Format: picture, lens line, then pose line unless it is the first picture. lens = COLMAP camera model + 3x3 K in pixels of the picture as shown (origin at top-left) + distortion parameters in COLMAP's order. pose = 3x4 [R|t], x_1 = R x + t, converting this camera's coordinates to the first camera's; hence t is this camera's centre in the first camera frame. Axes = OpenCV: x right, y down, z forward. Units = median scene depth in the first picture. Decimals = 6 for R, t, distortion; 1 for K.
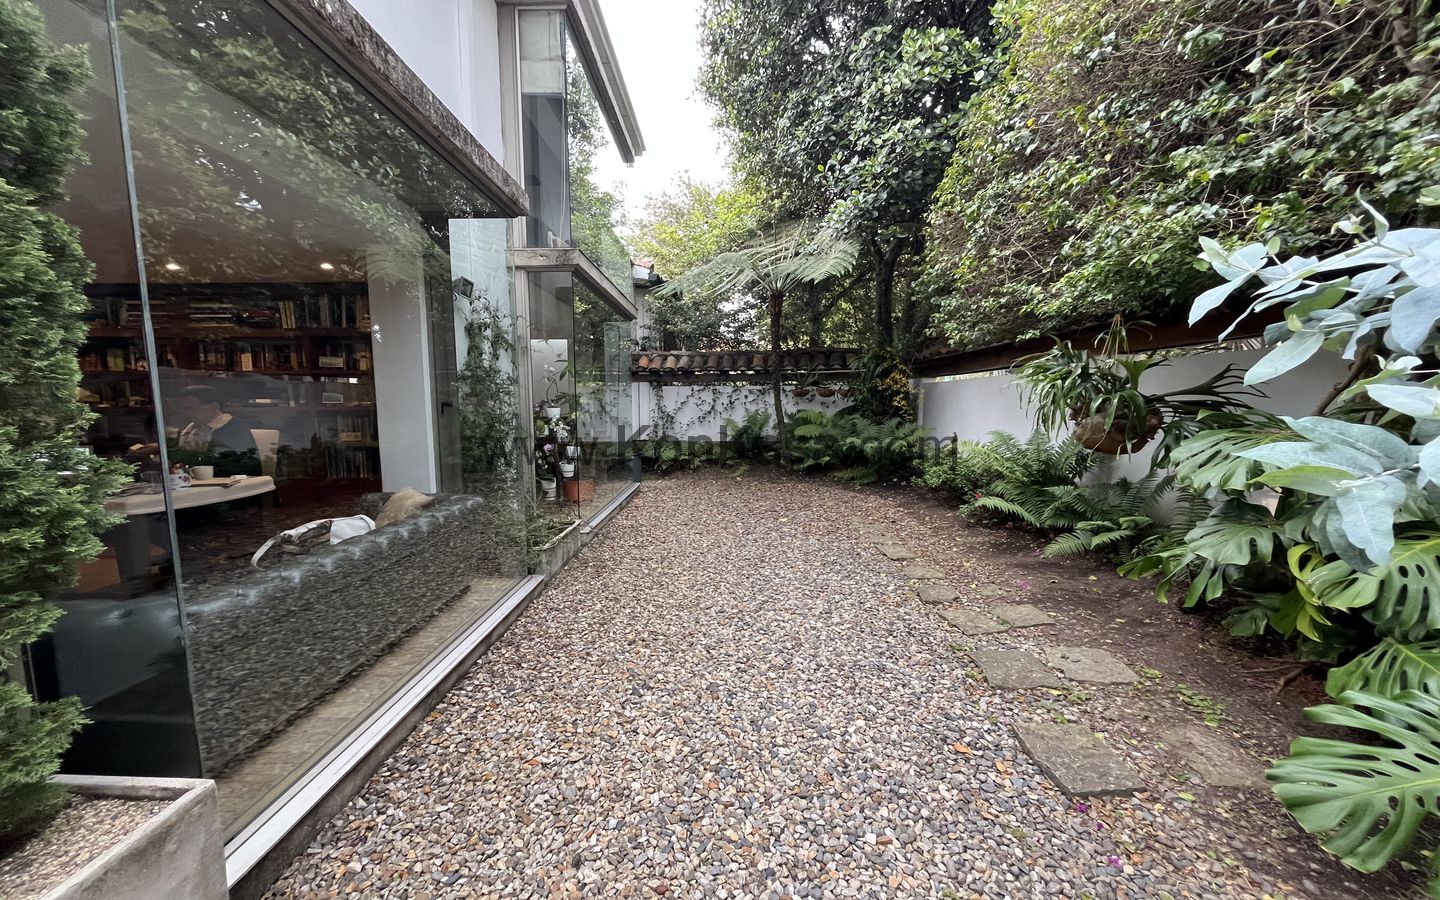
lens RADIAL K [[576.6, 0, 715.6], [0, 576.6, 469.3], [0, 0, 1]] dist [-0.002963, 0.000112]
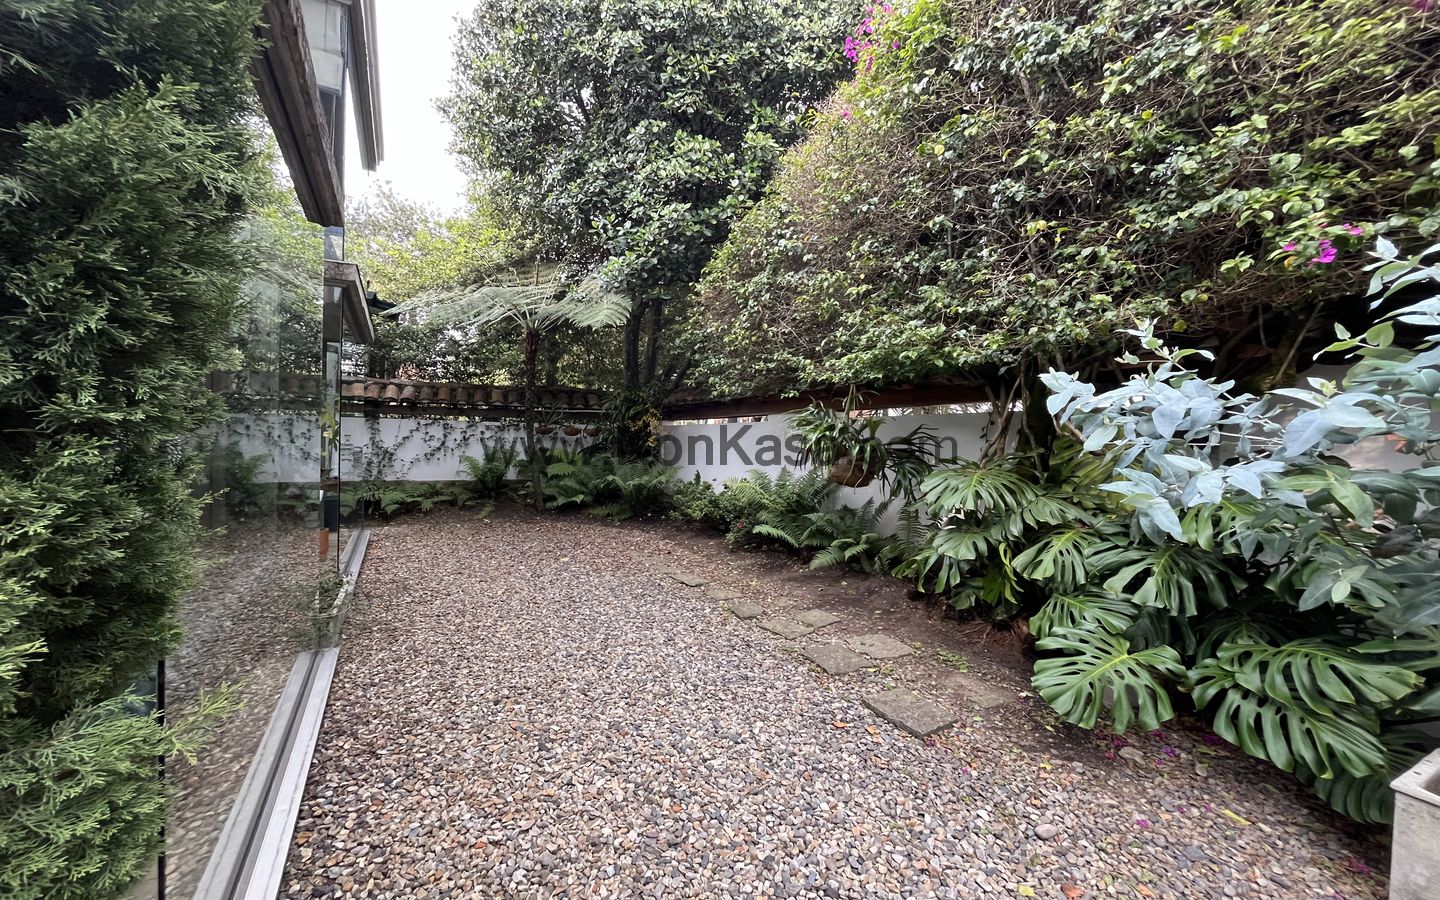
lens RADIAL K [[576.6, 0, 717.2], [0, 576.6, 454.8], [0, 0, 1]] dist [-0.002963, 0.000112]
pose [[0.869307, 0.008864, 0.494192, -0.233301], [0.034948, 0.996235, -0.079344, -0.006233], [-0.493035, 0.086245, 0.865724, -0.004819]]
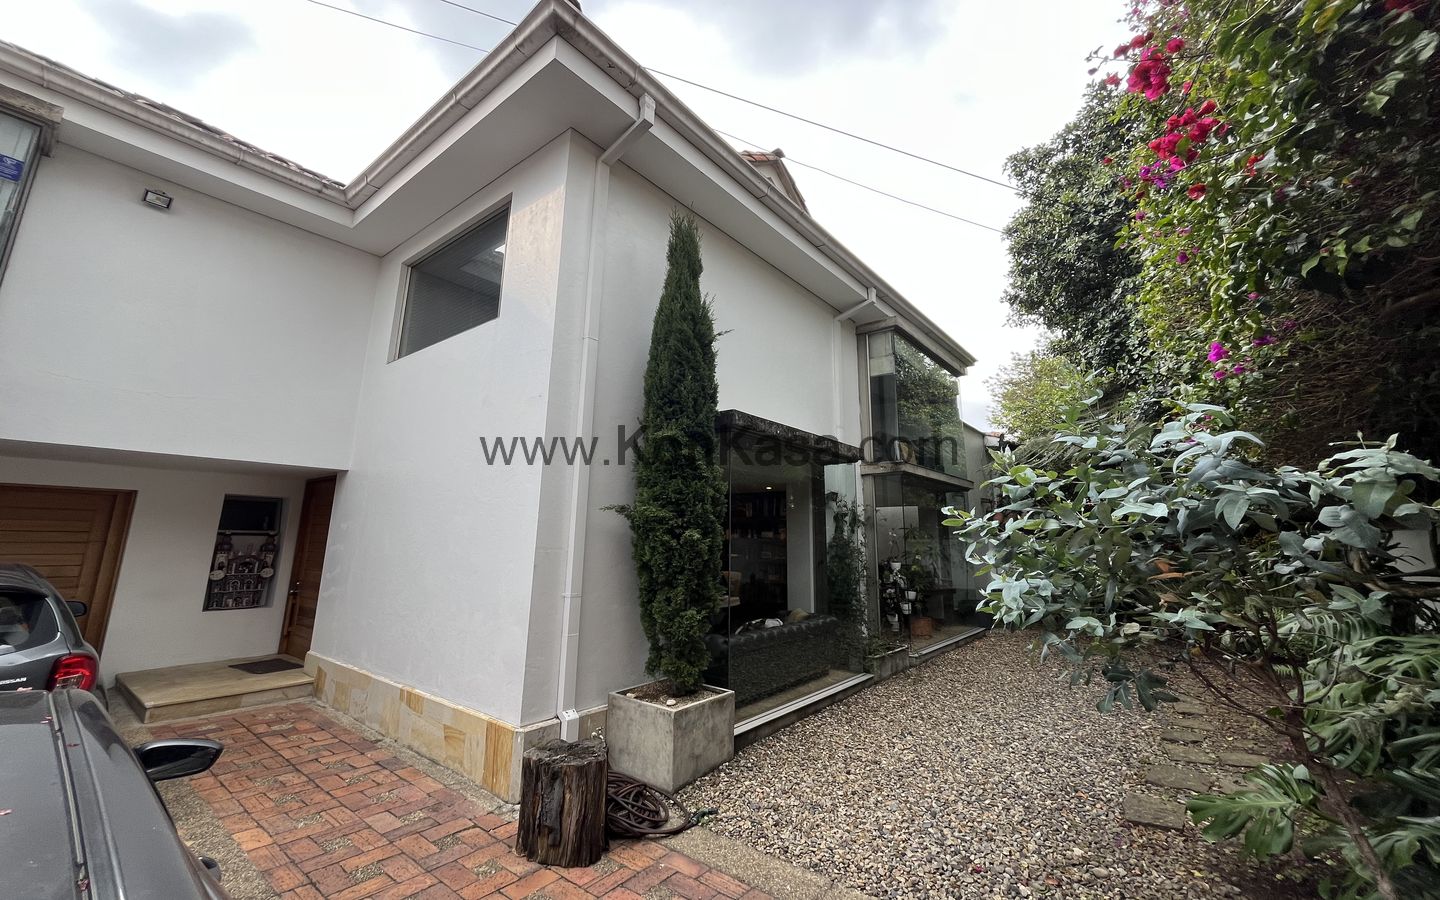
lens RADIAL K [[576.6, 0, 721.4], [0, 576.6, 428.0], [0, 0, 1]] dist [-0.002963, 0.000112]
pose [[0.797369, -0.106378, -0.594043, 0.373403], [-0.081566, 0.956313, -0.280735, 0.014817], [0.597955, 0.272303, 0.753857, -0.614314]]
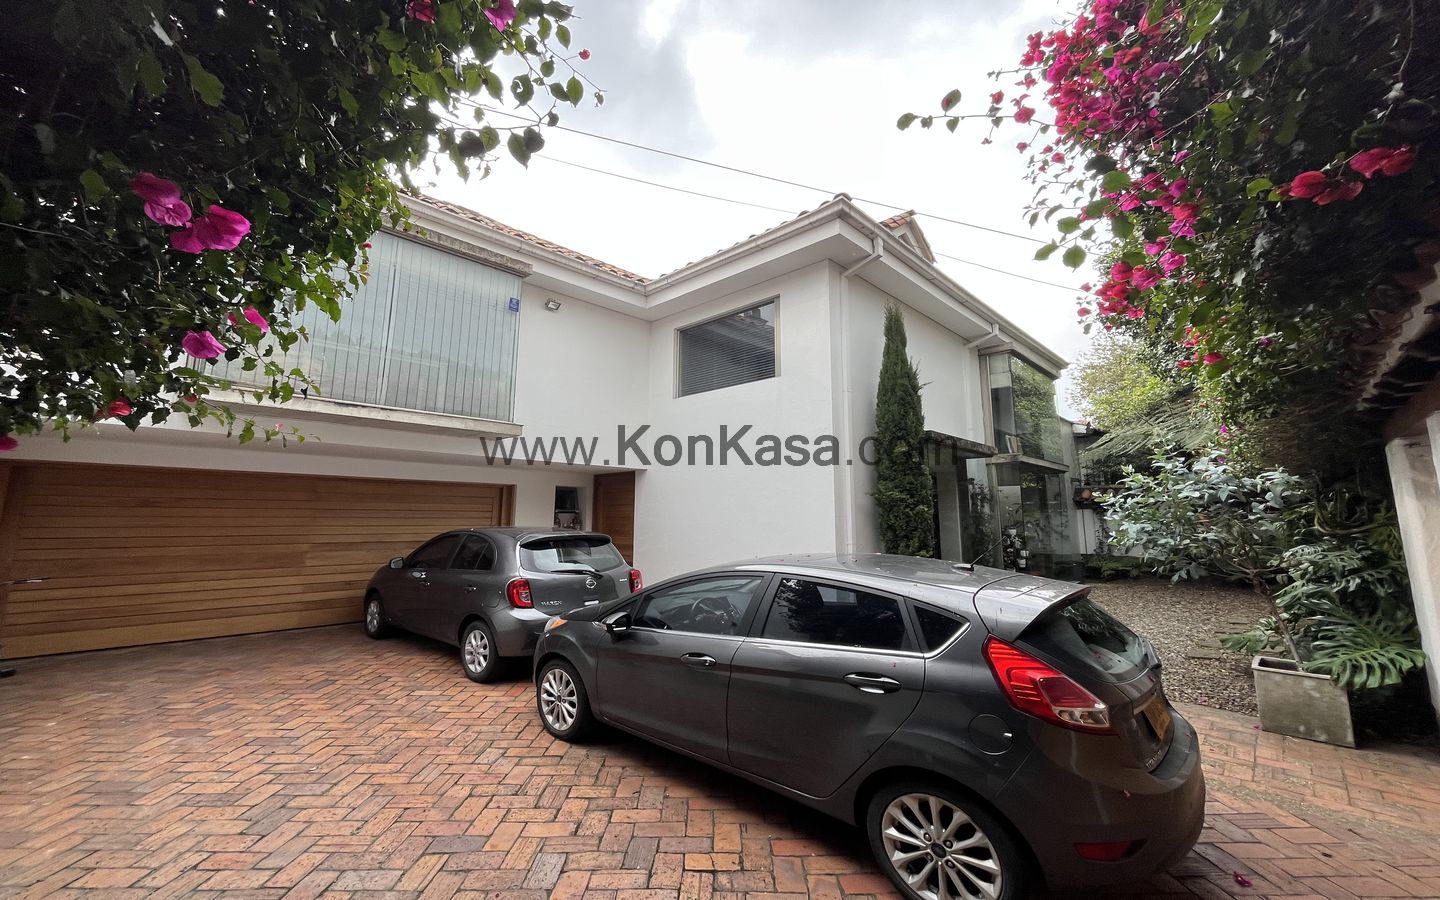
lens RADIAL K [[576.6, 0, 723.6], [0, 576.6, 434.8], [0, 0, 1]] dist [-0.002963, 0.000112]
pose [[0.738187, -0.094921, -0.667885, 0.450736], [-0.080984, 0.970422, -0.227427, 0.142040], [0.669718, 0.221972, 0.708665, -1.507208]]
